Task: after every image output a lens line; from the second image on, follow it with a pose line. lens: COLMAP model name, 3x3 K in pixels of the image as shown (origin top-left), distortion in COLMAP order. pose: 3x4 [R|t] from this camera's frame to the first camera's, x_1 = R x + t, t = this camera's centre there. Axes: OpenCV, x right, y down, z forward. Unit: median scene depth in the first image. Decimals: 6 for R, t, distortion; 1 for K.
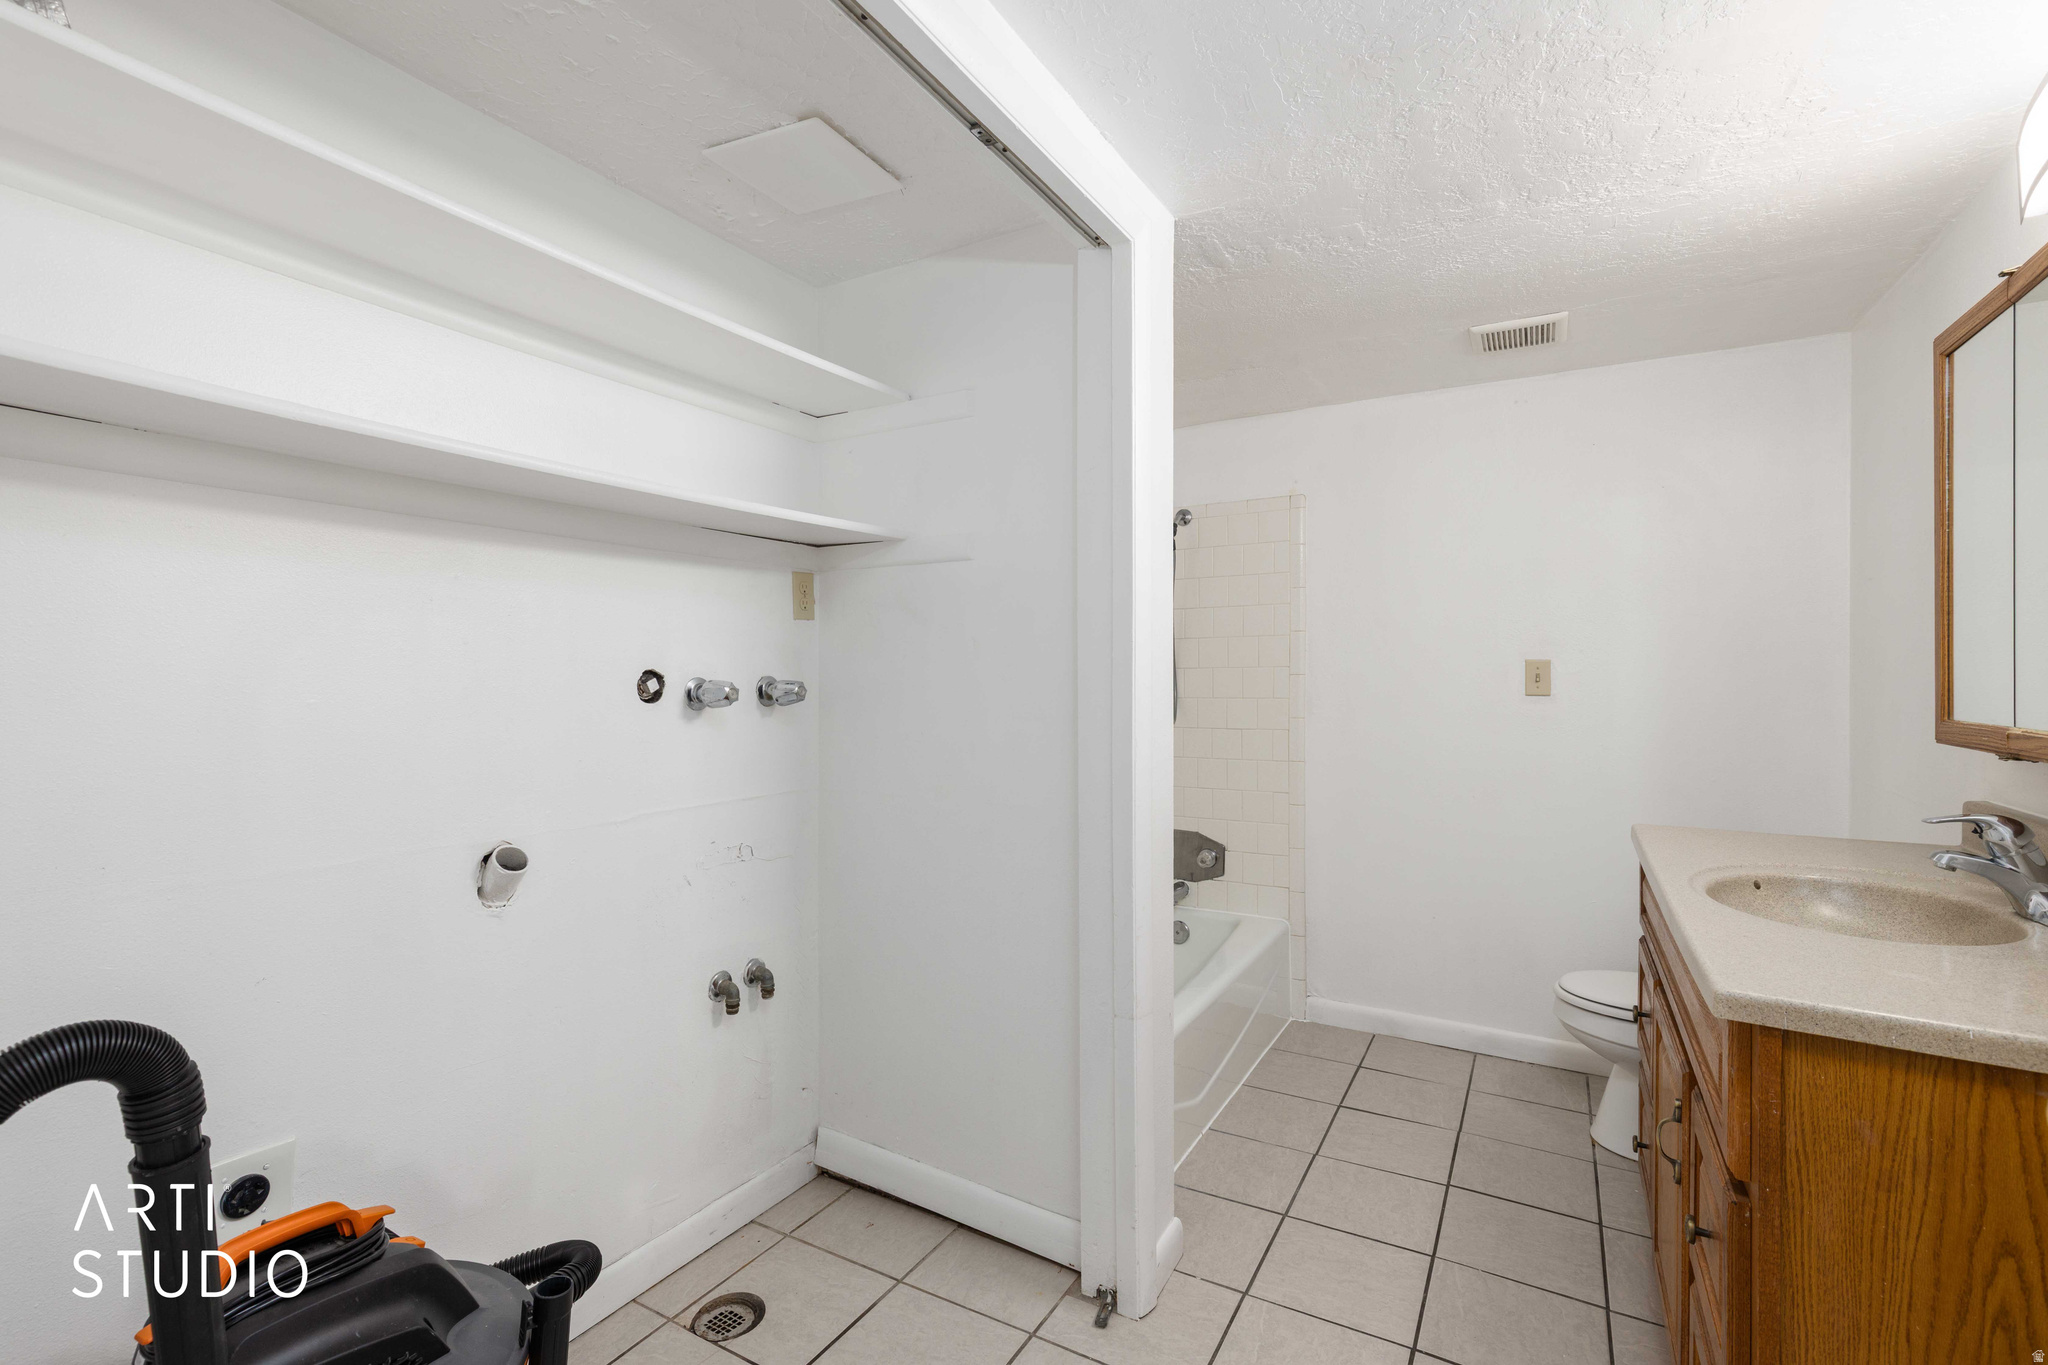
lens RADIAL K [[931.3, 0, 1019.5], [0, 931.3, 676.0], [0, 0, 1]] dist [0.011505, -0.001491]
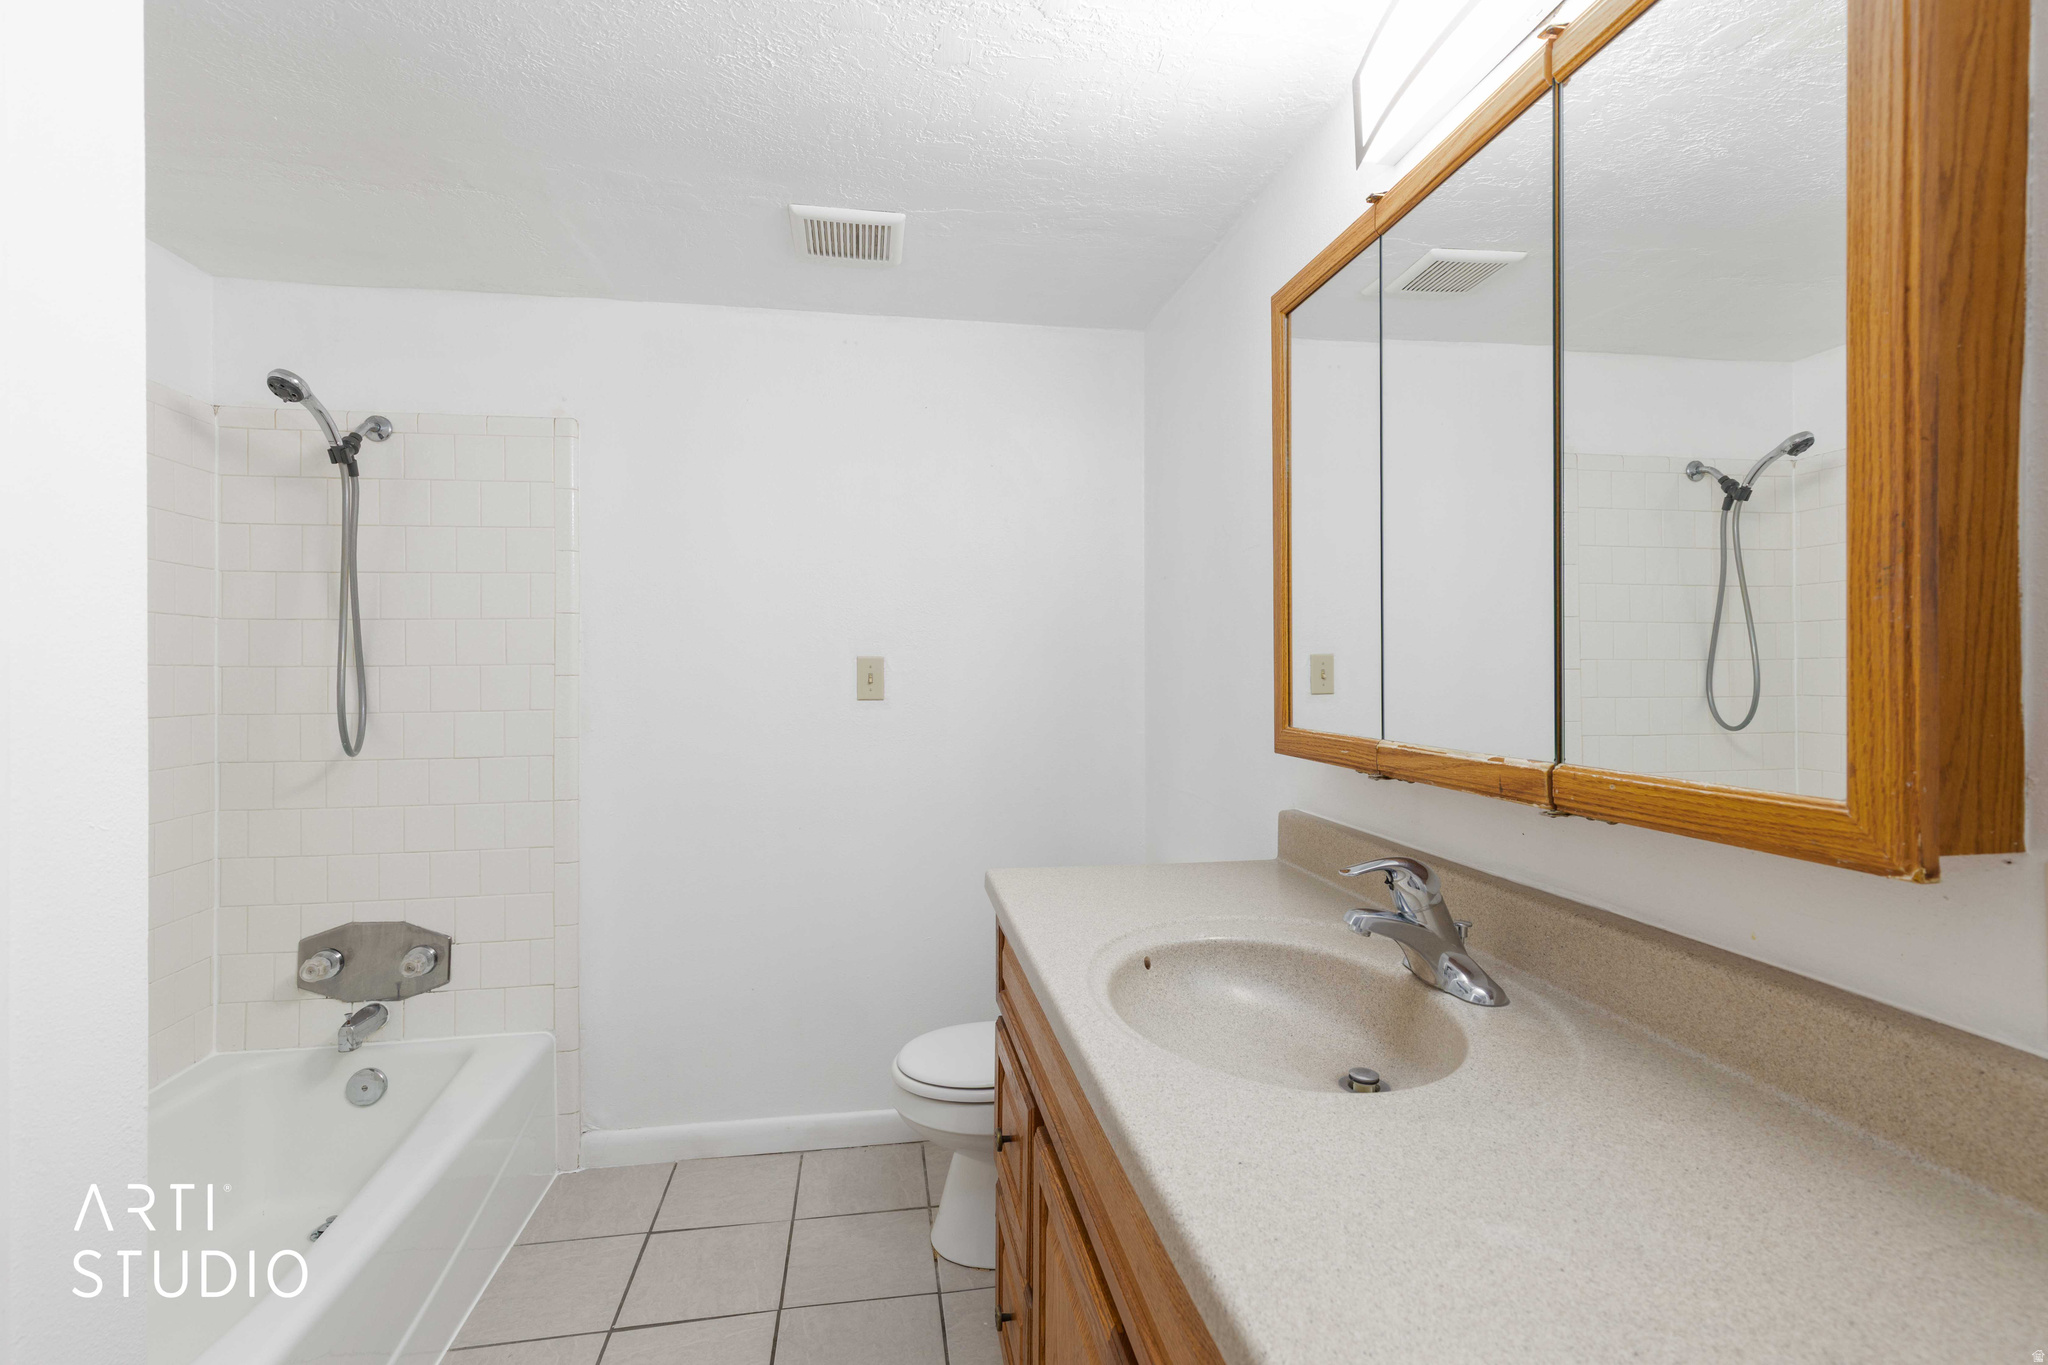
lens RADIAL K [[931.3, 0, 1020.5], [0, 931.3, 676.2], [0, 0, 1]] dist [0.011505, -0.001491]
pose [[0.777410, -0.005683, 0.628969, 0.155365], [0.003213, 0.999982, 0.005064, -0.004404], [-0.628986, -0.001916, 0.777414, 0.308461]]
